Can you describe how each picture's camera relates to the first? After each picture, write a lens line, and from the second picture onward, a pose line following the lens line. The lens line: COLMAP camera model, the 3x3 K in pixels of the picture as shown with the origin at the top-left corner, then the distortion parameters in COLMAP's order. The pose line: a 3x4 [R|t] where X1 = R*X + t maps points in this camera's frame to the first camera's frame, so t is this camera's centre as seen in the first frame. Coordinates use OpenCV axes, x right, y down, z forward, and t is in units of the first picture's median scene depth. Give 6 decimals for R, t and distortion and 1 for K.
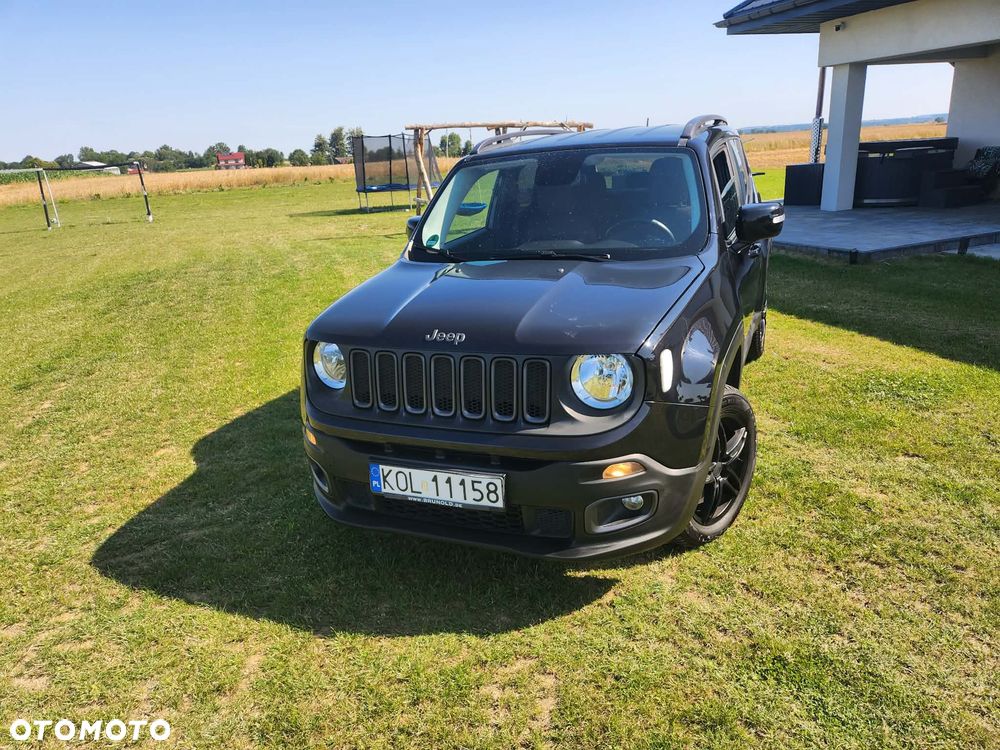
lens RADIAL K [[695.9, 0, 498.2], [0, 695.9, 381.7], [0, 0, 1]] dist [0.060891, -0.055574]
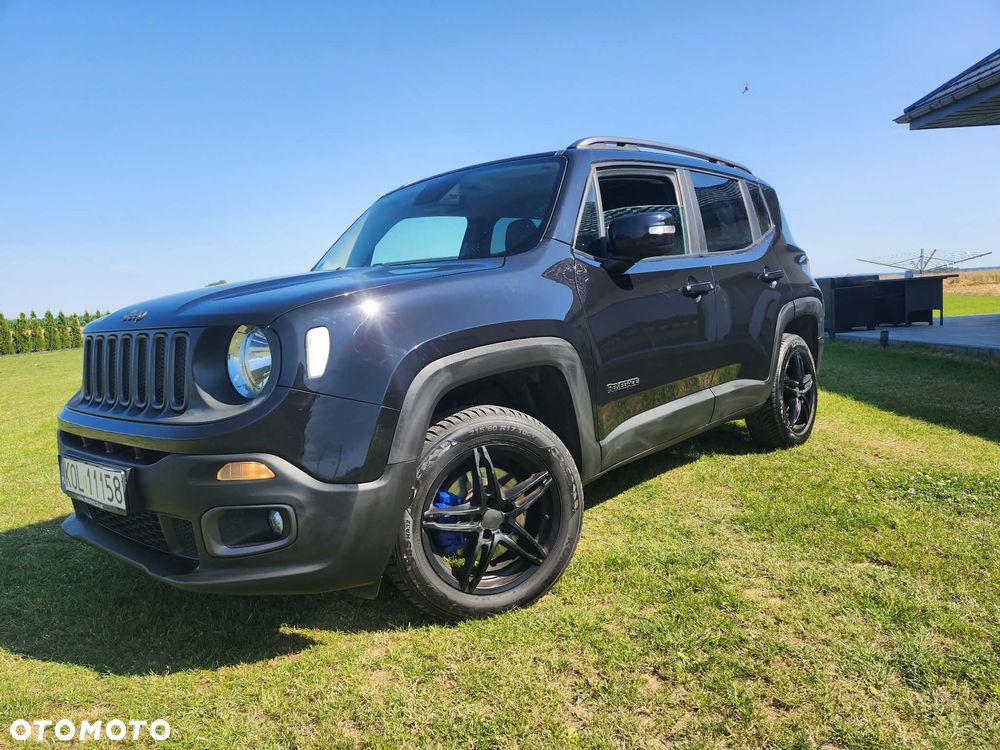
lens RADIAL K [[695.9, 0, 506.5], [0, 695.9, 378.7], [0, 0, 1]] dist [0.060891, -0.055574]
pose [[0.948450, 0.041195, -0.314238, 0.653068], [-0.098956, 0.980438, -0.170144, 0.119448], [0.301082, 0.192468, 0.933973, 0.310133]]
